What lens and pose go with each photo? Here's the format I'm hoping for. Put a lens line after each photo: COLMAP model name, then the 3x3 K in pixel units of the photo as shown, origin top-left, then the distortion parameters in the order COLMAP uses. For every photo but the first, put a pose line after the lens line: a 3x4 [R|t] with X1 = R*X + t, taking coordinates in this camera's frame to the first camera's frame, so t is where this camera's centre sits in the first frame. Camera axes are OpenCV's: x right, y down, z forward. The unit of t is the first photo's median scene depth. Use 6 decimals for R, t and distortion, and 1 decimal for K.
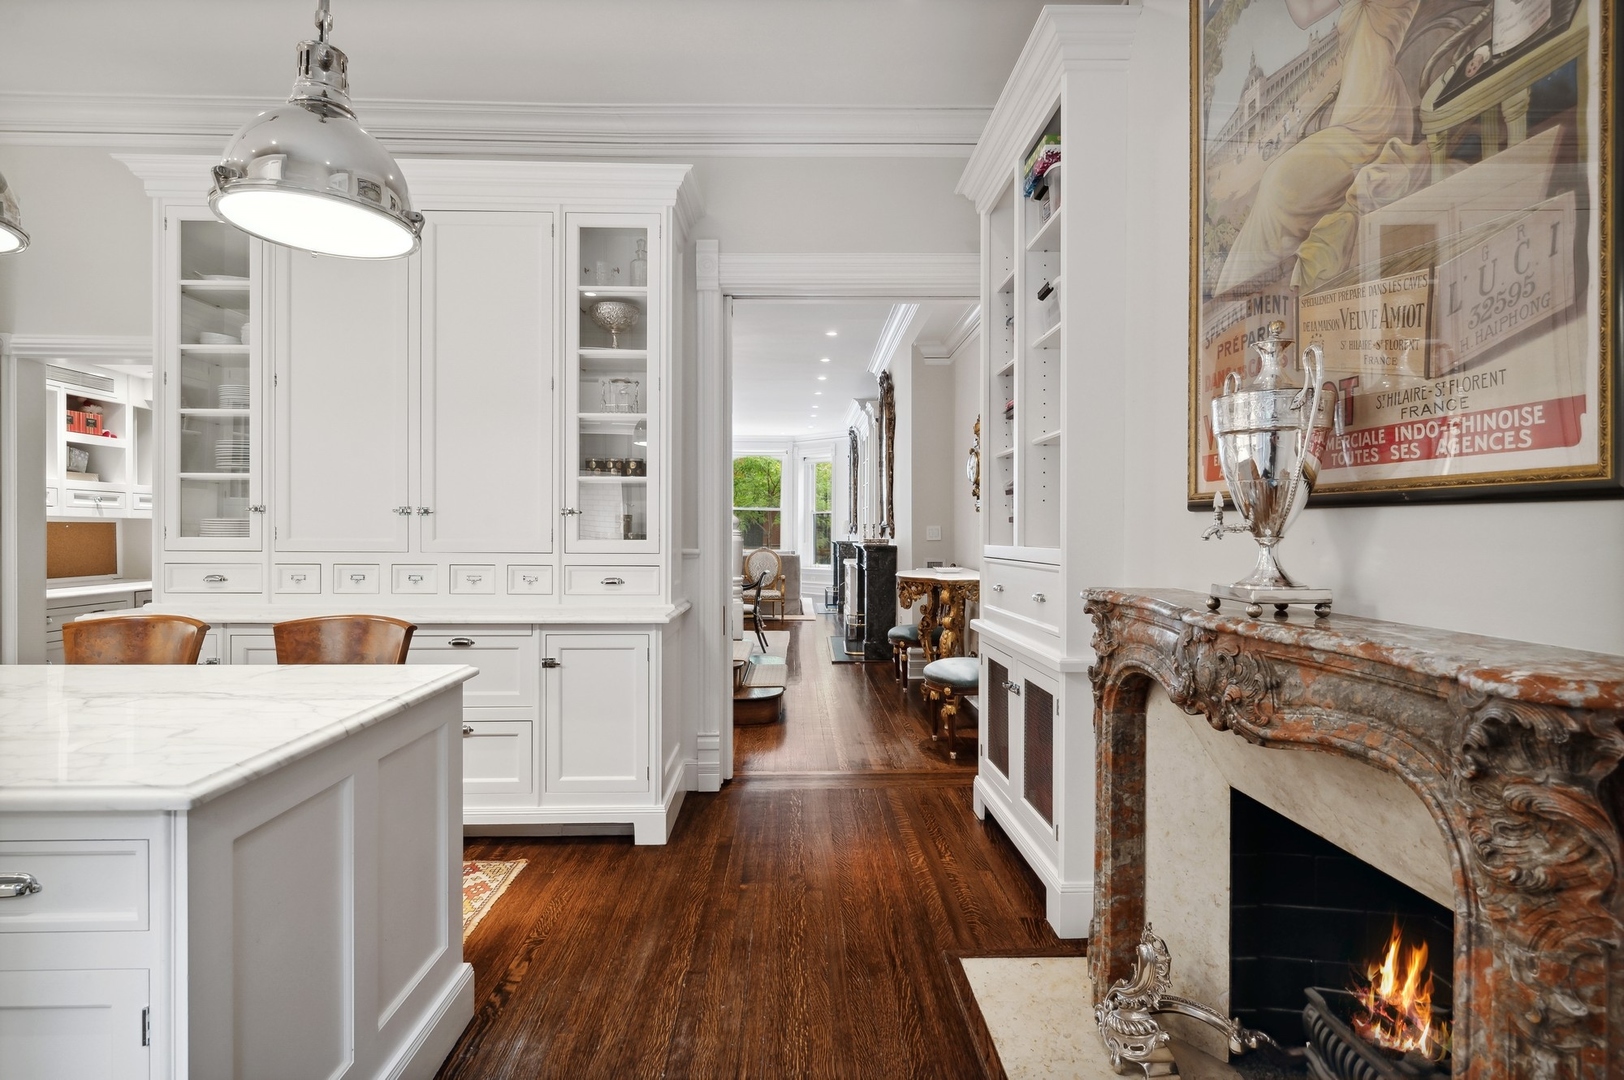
lens RADIAL K [[782.2, 0, 806.1], [0, 782.2, 536.2], [0, 0, 1]] dist [0.006116, 0.000800]
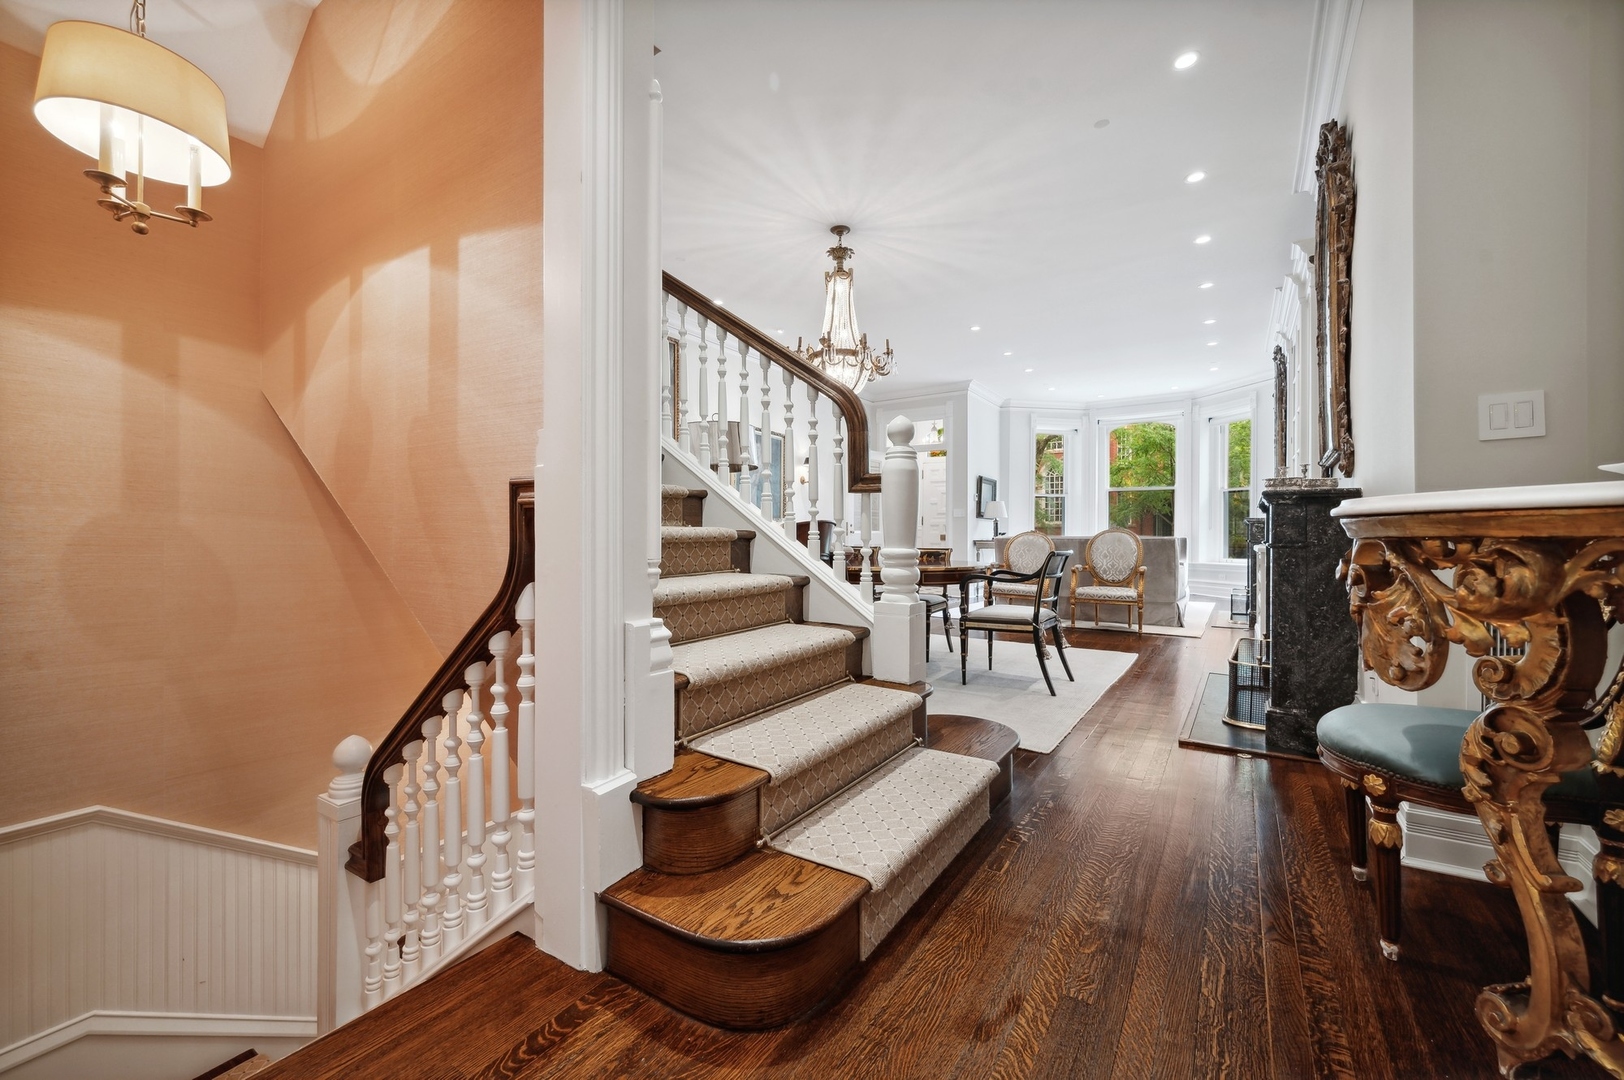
lens RADIAL K [[647.8, 0, 802.2], [0, 647.8, 535.5], [0, 0, 1]] dist [-0.000473, -0.000024]
pose [[0.821228, -0.002469, -0.570595, 0.047633], [-0.001074, 0.999982, -0.005873, 0.027431], [0.570599, 0.005436, 0.821211, 0.381882]]
